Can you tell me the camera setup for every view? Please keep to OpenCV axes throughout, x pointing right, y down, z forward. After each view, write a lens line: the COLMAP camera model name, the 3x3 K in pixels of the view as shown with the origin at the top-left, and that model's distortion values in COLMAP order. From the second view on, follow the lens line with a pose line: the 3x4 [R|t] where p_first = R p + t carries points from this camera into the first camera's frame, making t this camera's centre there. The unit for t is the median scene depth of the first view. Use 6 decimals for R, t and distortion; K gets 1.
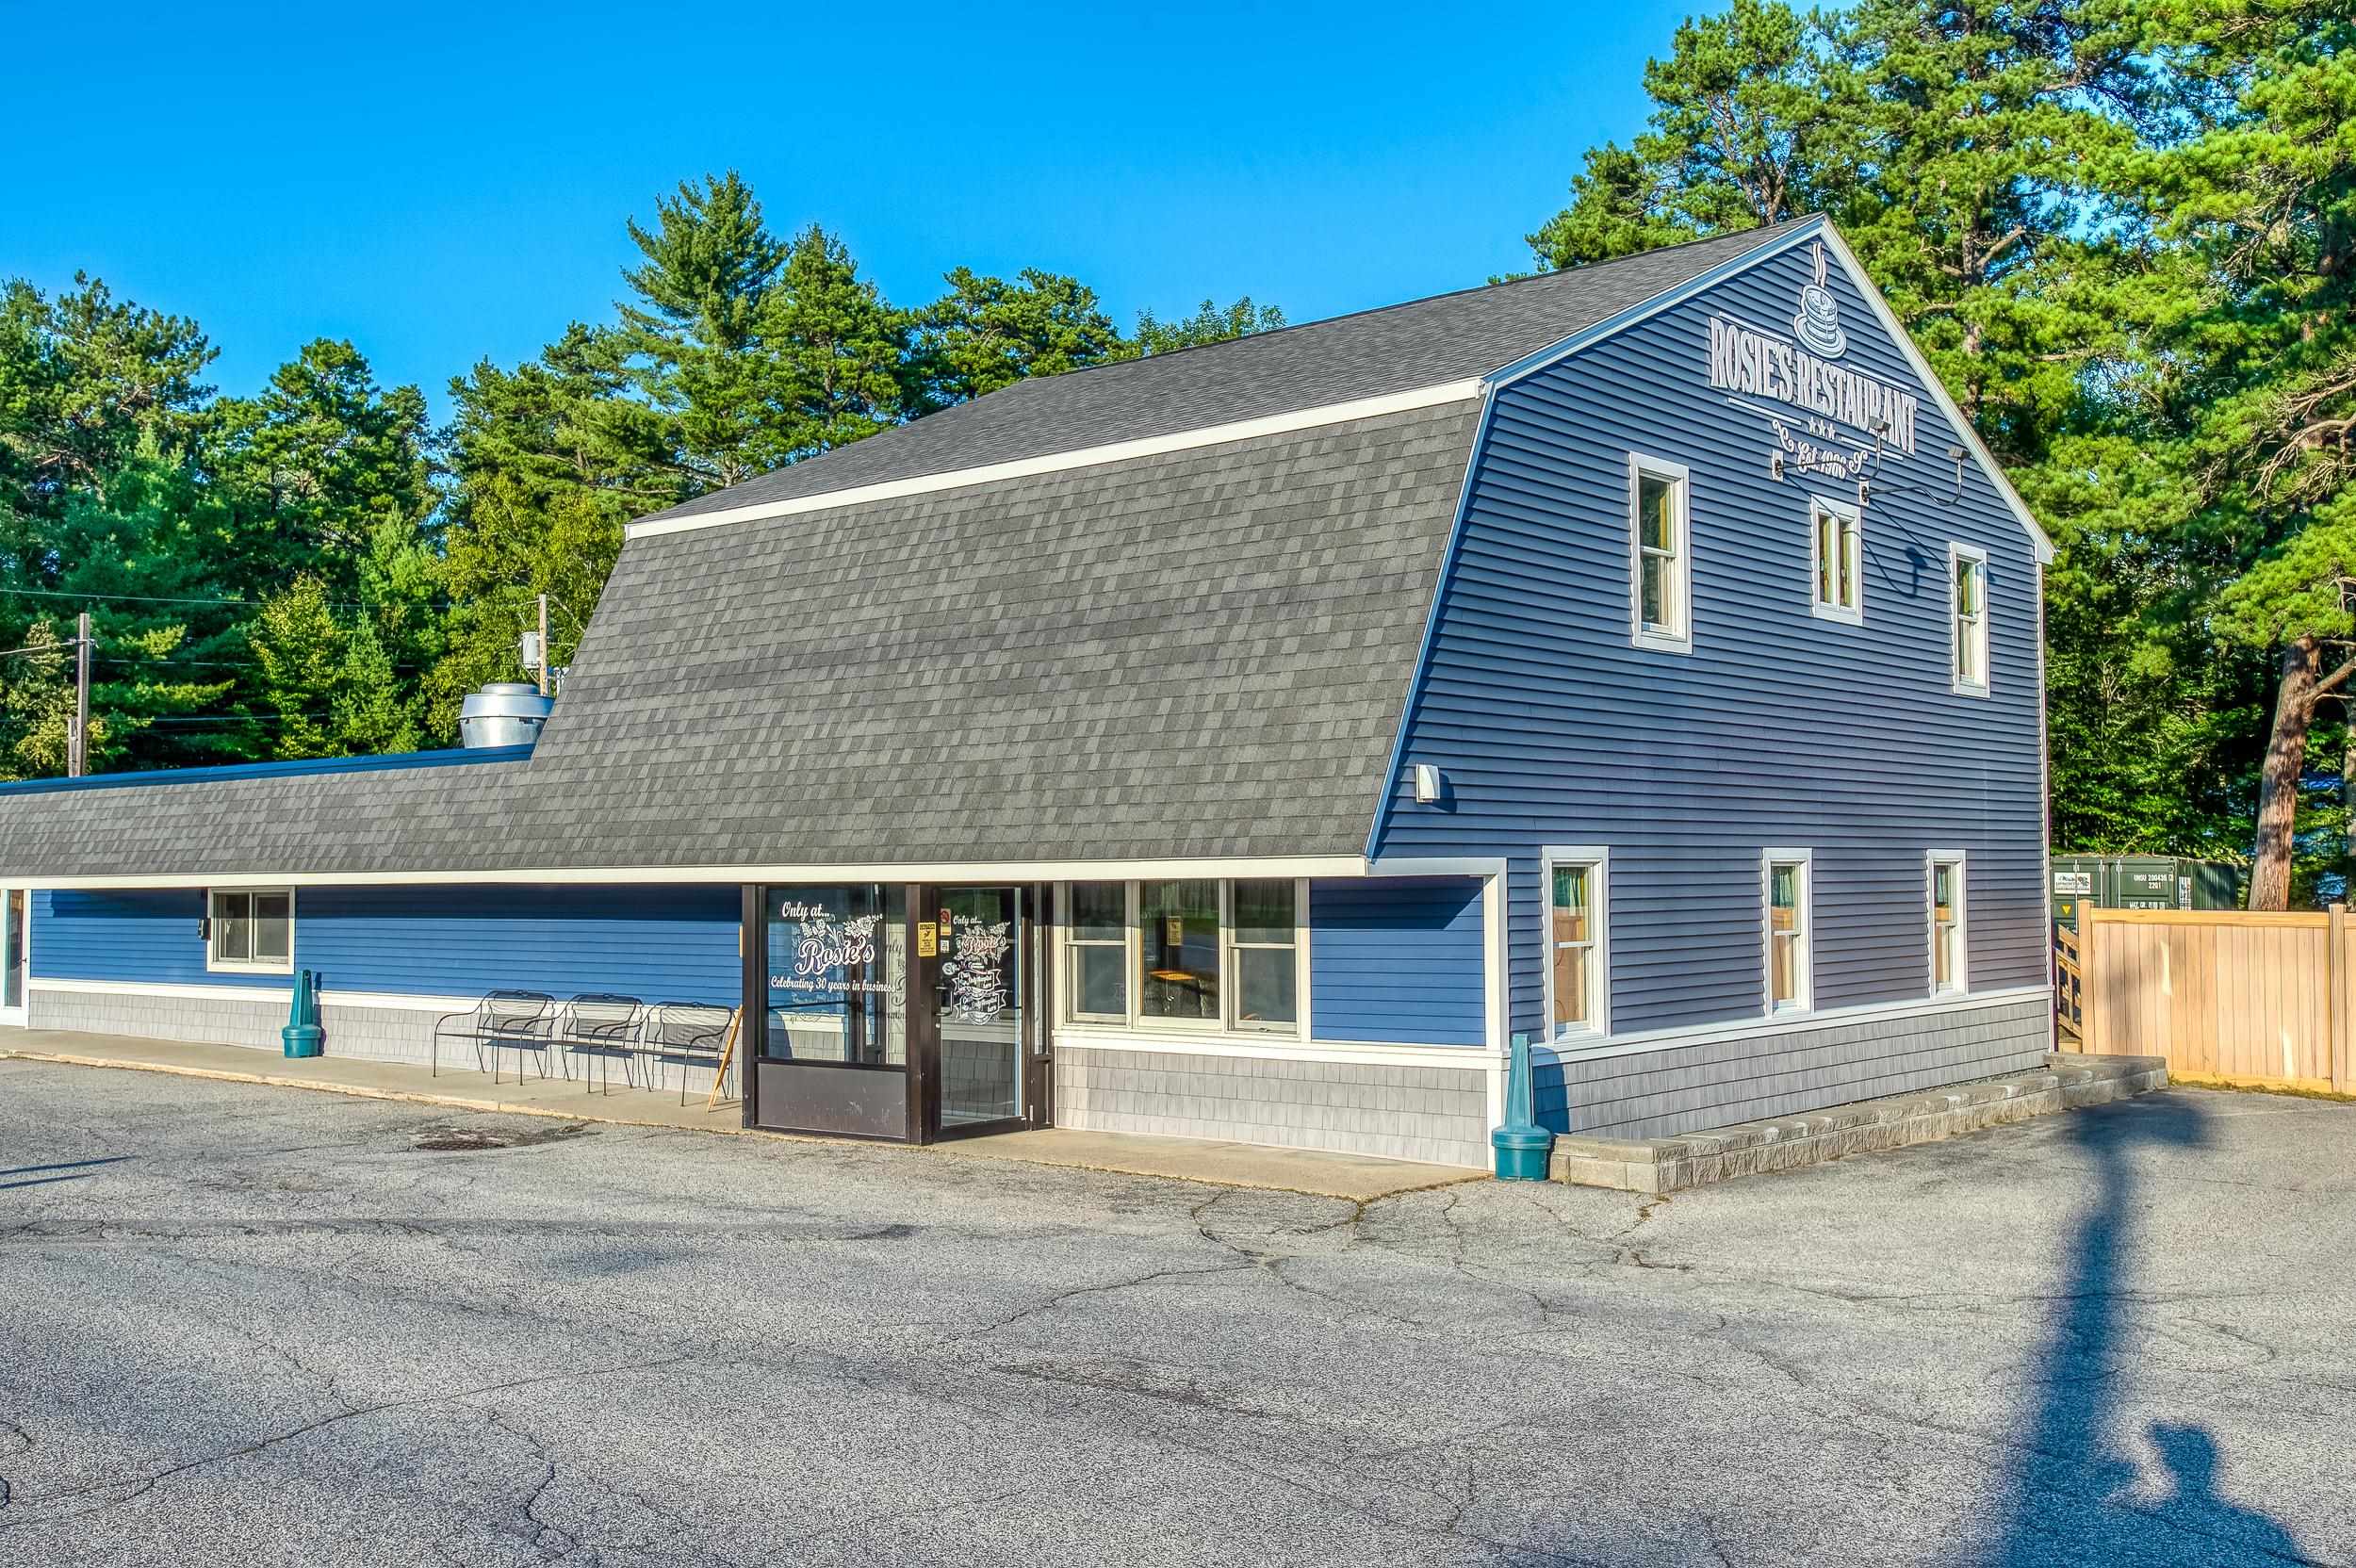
lens RADIAL K [[2231.3, 0, 1178.0], [0, 2231.3, 784.0], [0, 0, 1]] dist [0.061656, 0.003622]
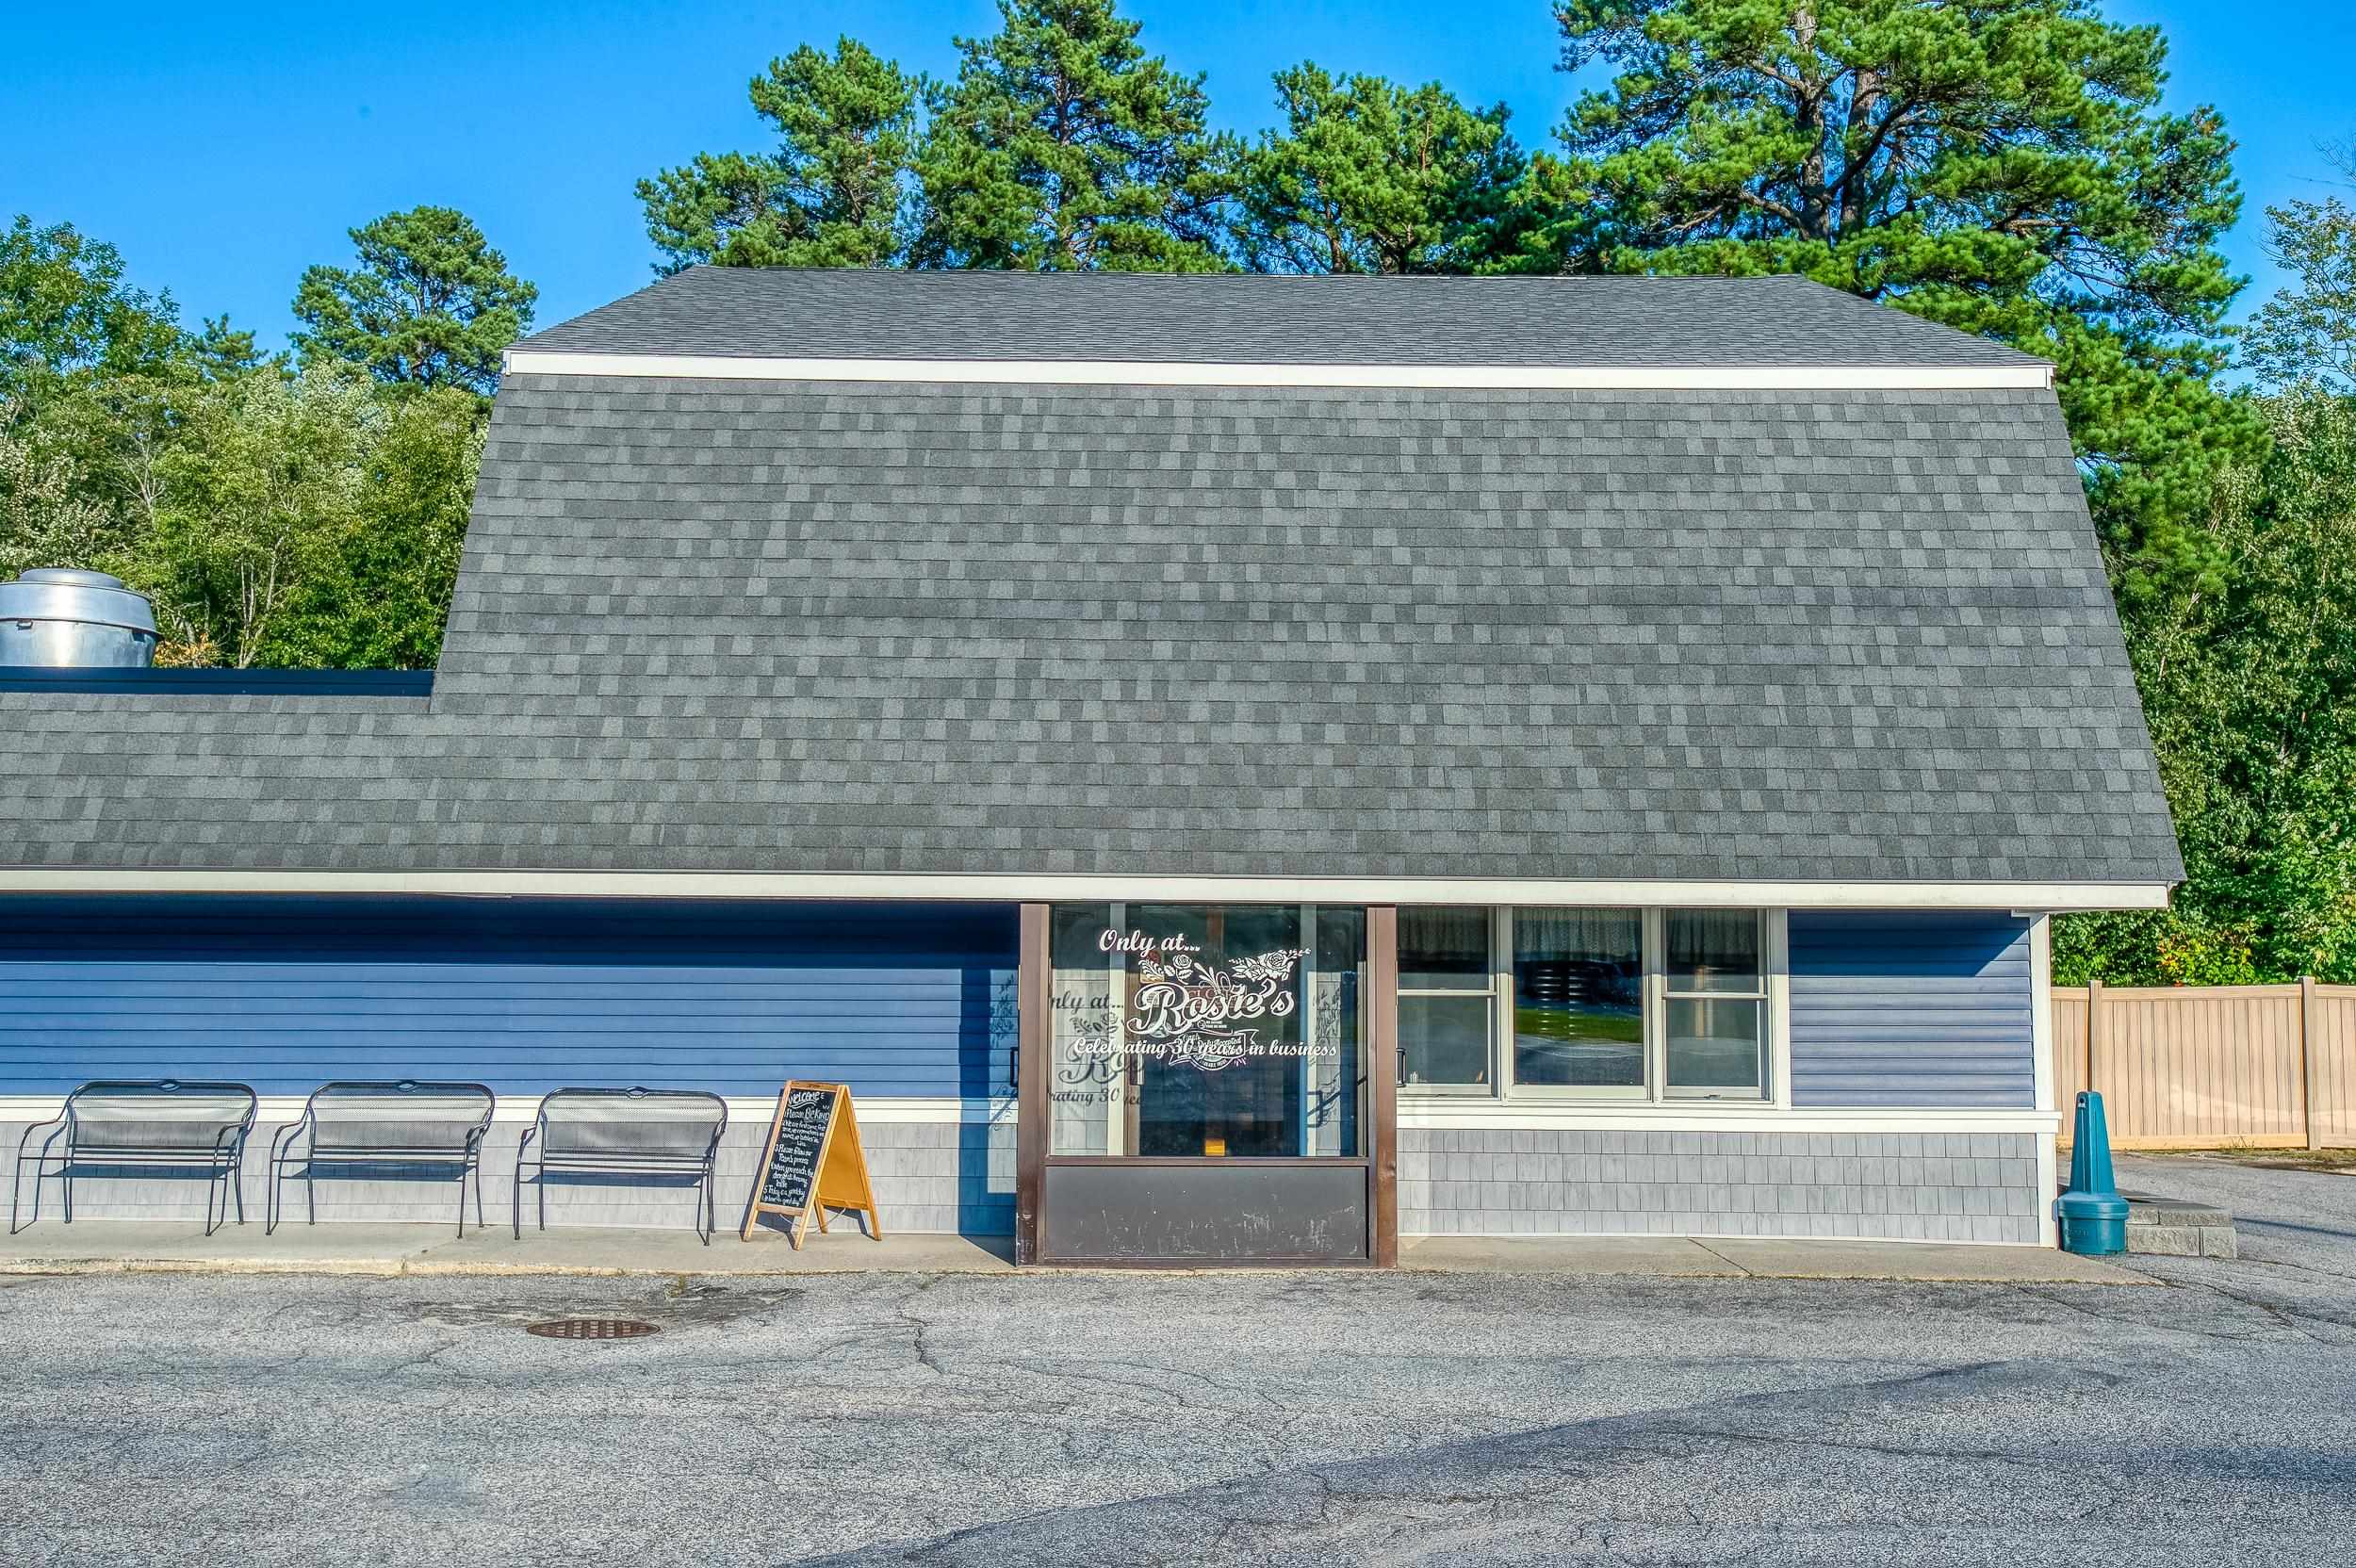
lens RADIAL K [[2231.3, 0, 1178.0], [0, 2231.3, 784.0], [0, 0, 1]] dist [0.061656, 0.003622]
pose [[0.759220, 0.069362, 0.647128, -0.656958], [-0.040405, 0.997410, -0.059502, 0.051618], [-0.649579, 0.019028, 0.760056, 0.493674]]
